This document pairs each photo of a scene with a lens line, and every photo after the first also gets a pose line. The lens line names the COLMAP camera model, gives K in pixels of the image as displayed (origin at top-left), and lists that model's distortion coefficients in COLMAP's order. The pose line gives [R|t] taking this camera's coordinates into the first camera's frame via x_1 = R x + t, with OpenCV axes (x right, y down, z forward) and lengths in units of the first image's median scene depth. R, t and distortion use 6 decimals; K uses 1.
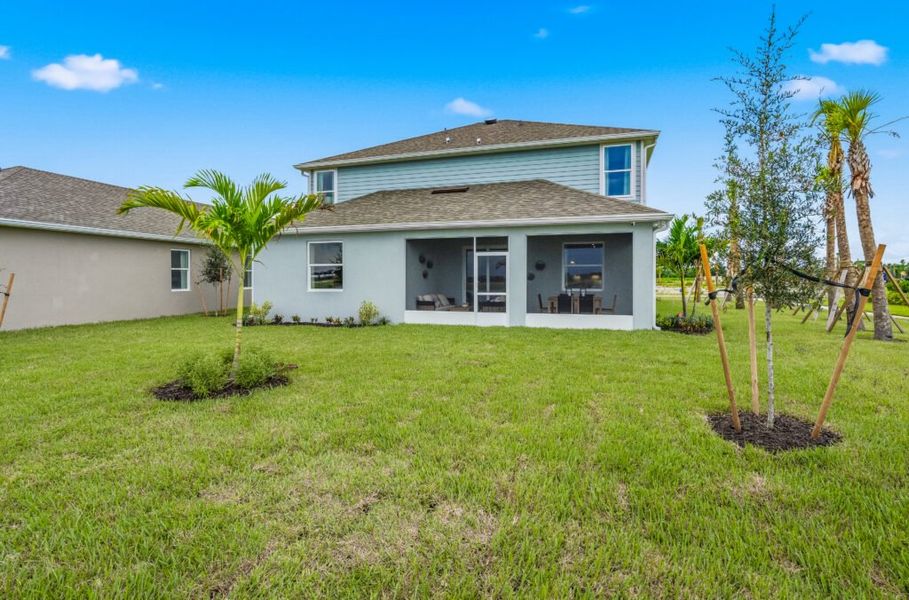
lens RADIAL K [[428.5, 0, 474.4], [0, 428.5, 286.6], [0, 0, 1]] dist [-0.000969, -0.000001]
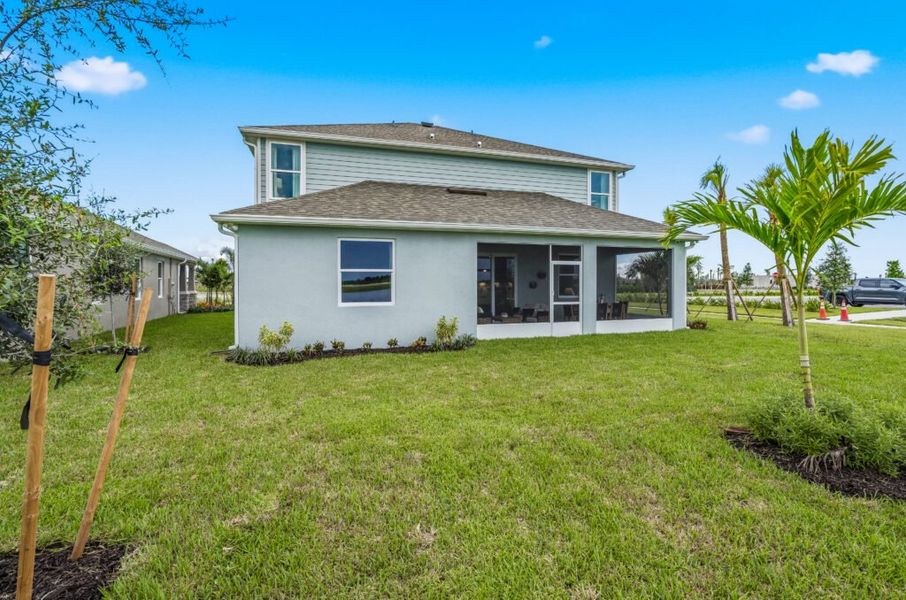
lens RADIAL K [[409.7, 0, 452.9], [0, 409.7, 294.0], [0, 0, 1]] dist [-0.001950, -0.000159]
pose [[0.829939, -0.011648, 0.557733, -0.665021], [0.016334, 0.999861, -0.003425, -0.005275], [-0.557616, 0.011953, 0.830013, 0.342485]]
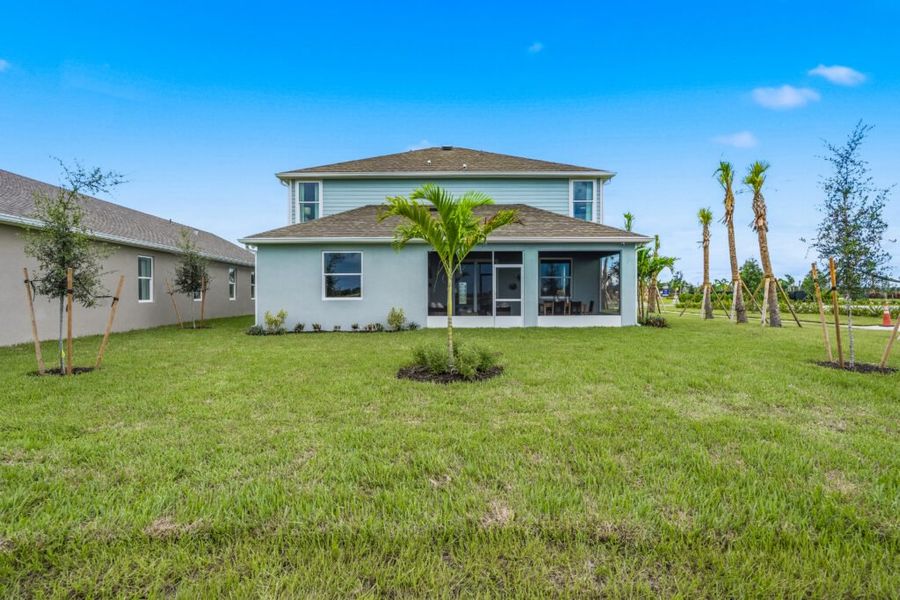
lens RADIAL K [[414.5, 0, 450.0], [0, 414.5, 300.0], [0, 0, 1]] dist [-0.000049, -0.000034]
pose [[0.955053, -0.007015, 0.296351, -0.423427], [0.008847, 0.999949, -0.004840, 0.019578], [-0.296302, 0.007245, 0.955067, -0.032988]]
